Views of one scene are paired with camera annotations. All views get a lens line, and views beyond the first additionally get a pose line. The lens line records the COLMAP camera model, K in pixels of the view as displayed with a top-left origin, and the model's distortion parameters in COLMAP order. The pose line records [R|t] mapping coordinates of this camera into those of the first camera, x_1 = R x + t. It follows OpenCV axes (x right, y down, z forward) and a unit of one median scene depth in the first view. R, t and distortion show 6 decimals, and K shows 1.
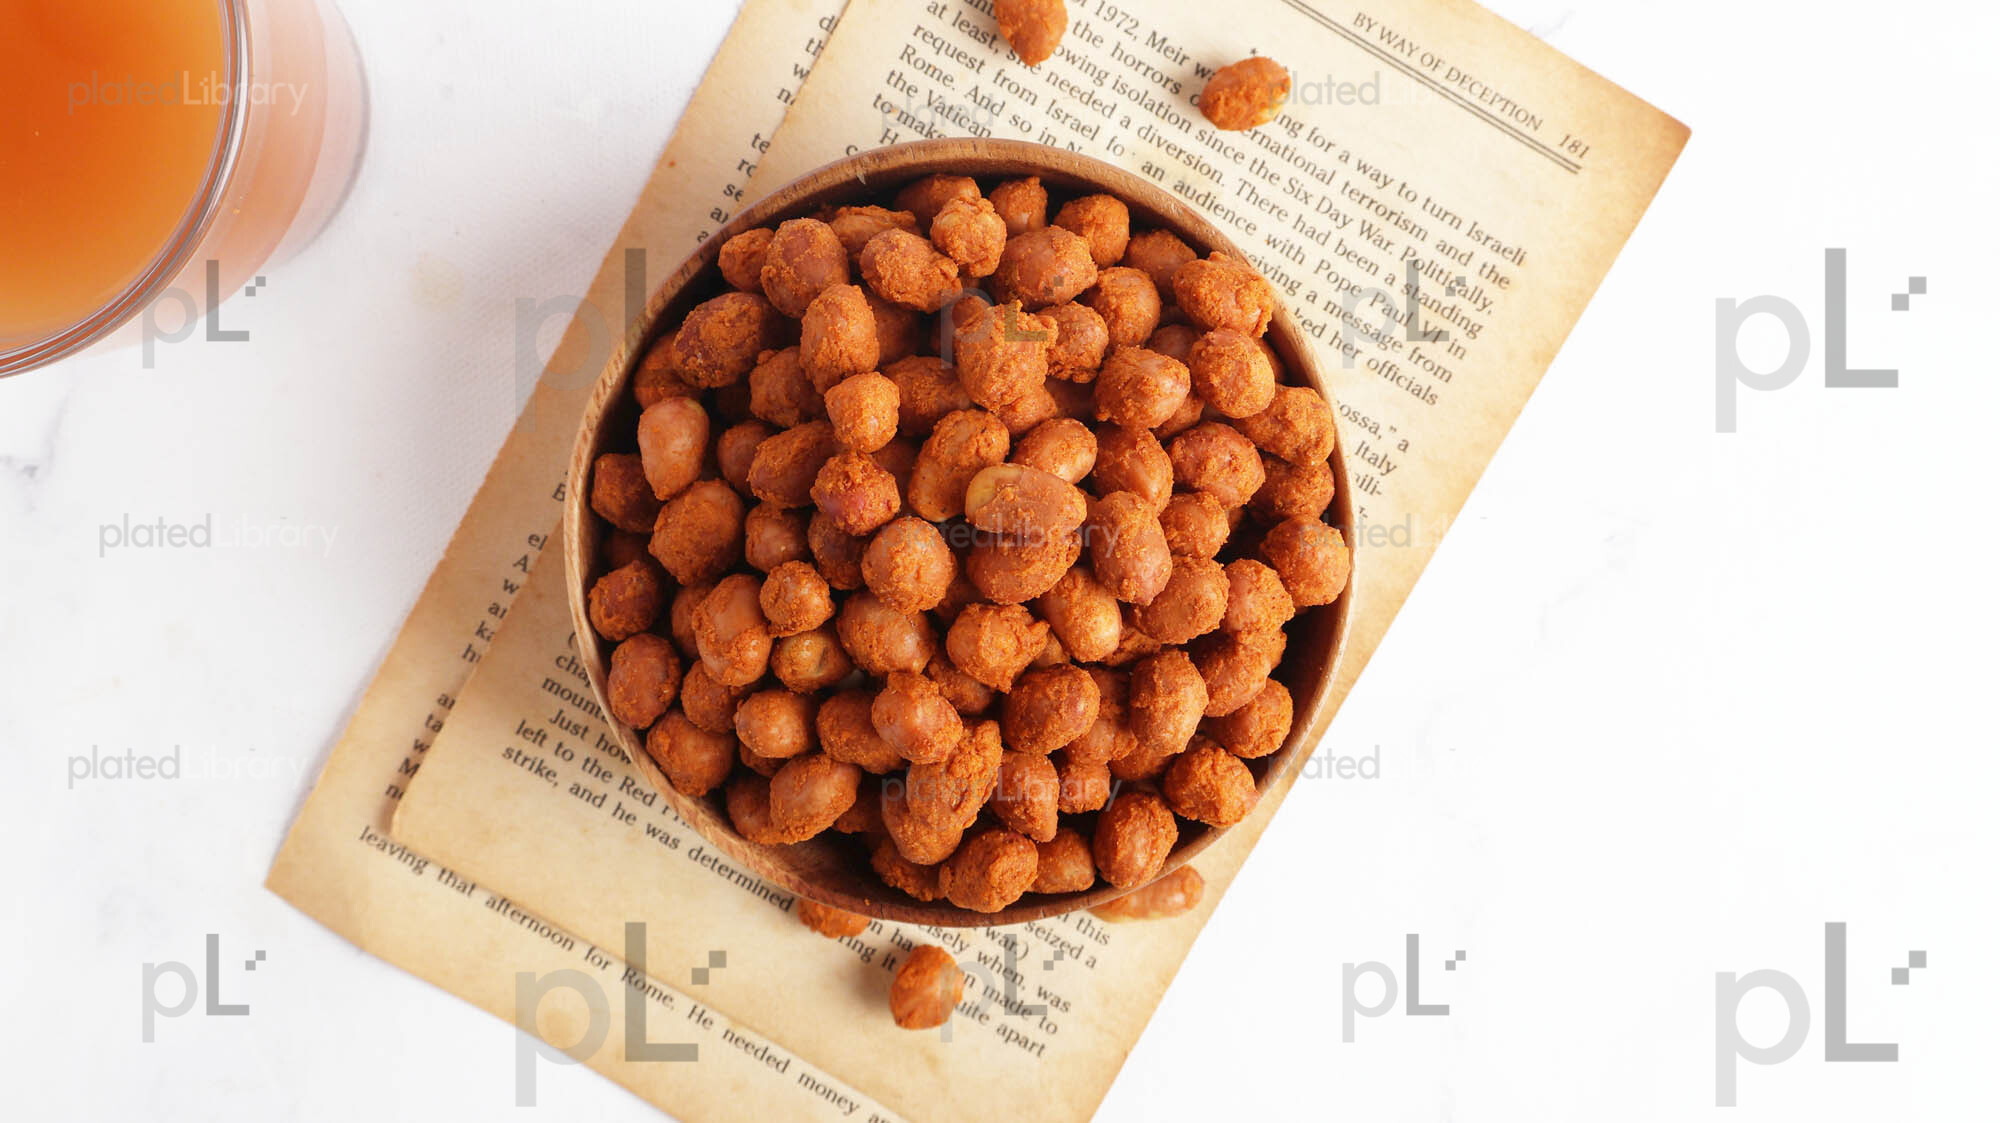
lens RADIAL K [[2550.7, 0, 1000.0], [0, 2550.7, 561.5], [0, 0, 1]] dist [-0.013482, 0.047014]
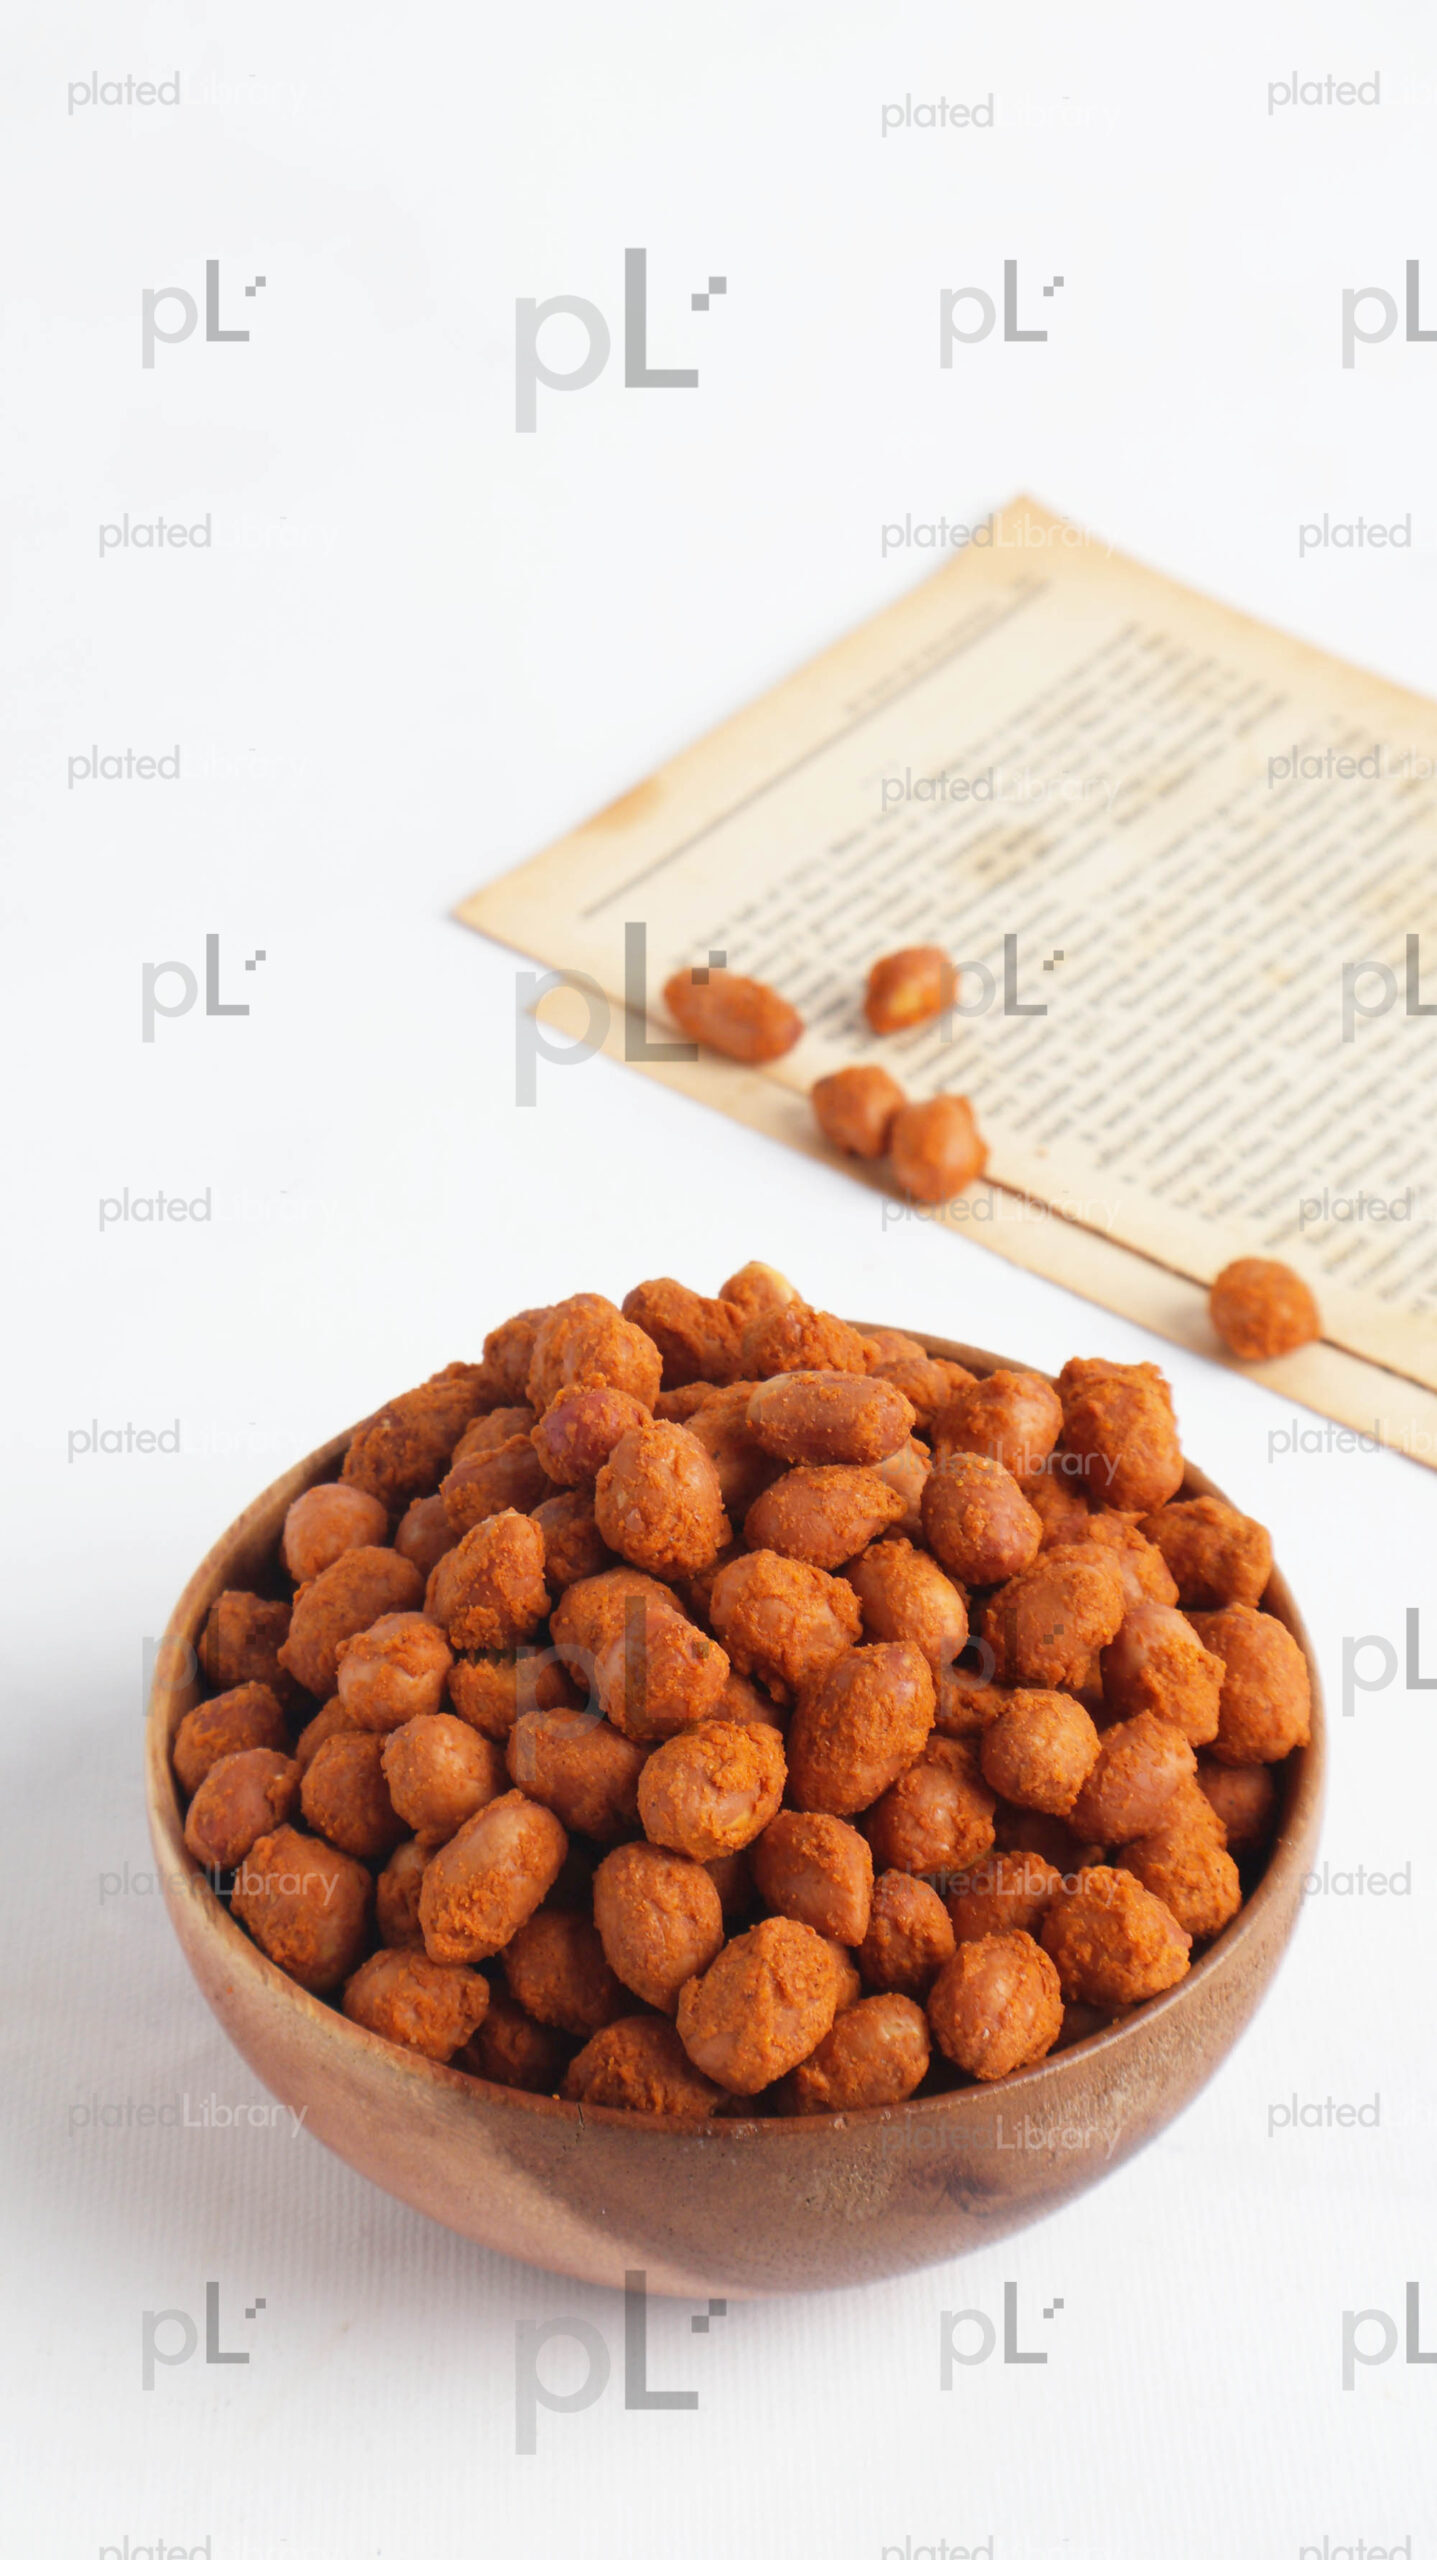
lens RADIAL K [[5156.9, 0, 718.5], [0, 5156.9, 1280.0], [0, 0, 1]] dist [-0.015456, 0.093173]
pose [[0.999034, 0.017756, -0.040188, 0.034060], [-0.043555, 0.520292, -0.852877, 1.124820], [0.005766, 0.853804, 0.520563, 0.198170]]
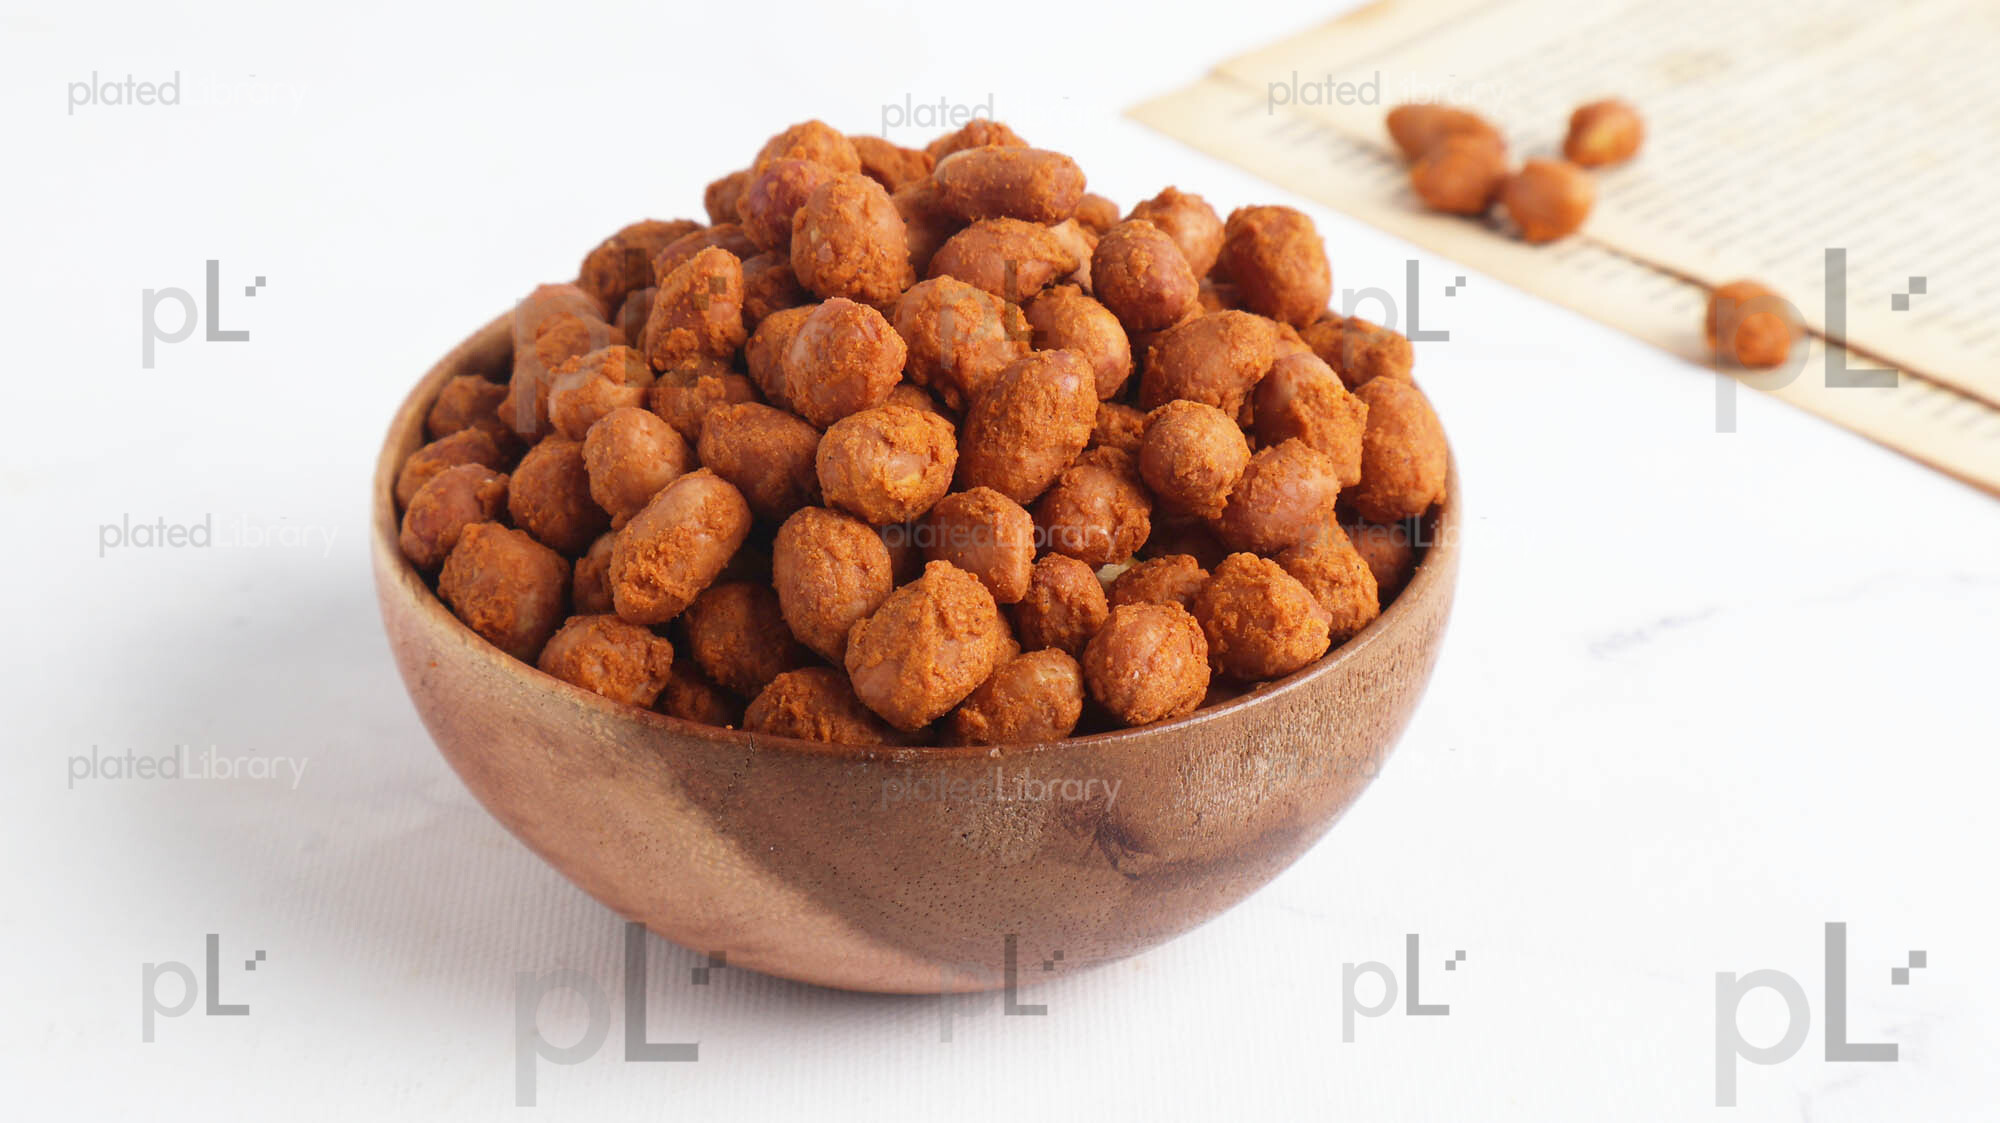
lens RADIAL K [[4028.8, 0, 1000.0], [0, 4028.8, 561.5], [0, 0, 1]] dist [-0.015456, 0.093173]
pose [[0.998265, 0.038198, -0.044805, 0.062882], [-0.056371, 0.400363, -0.914621, 1.087763], [-0.016999, 0.915560, 0.401821, 0.571132]]
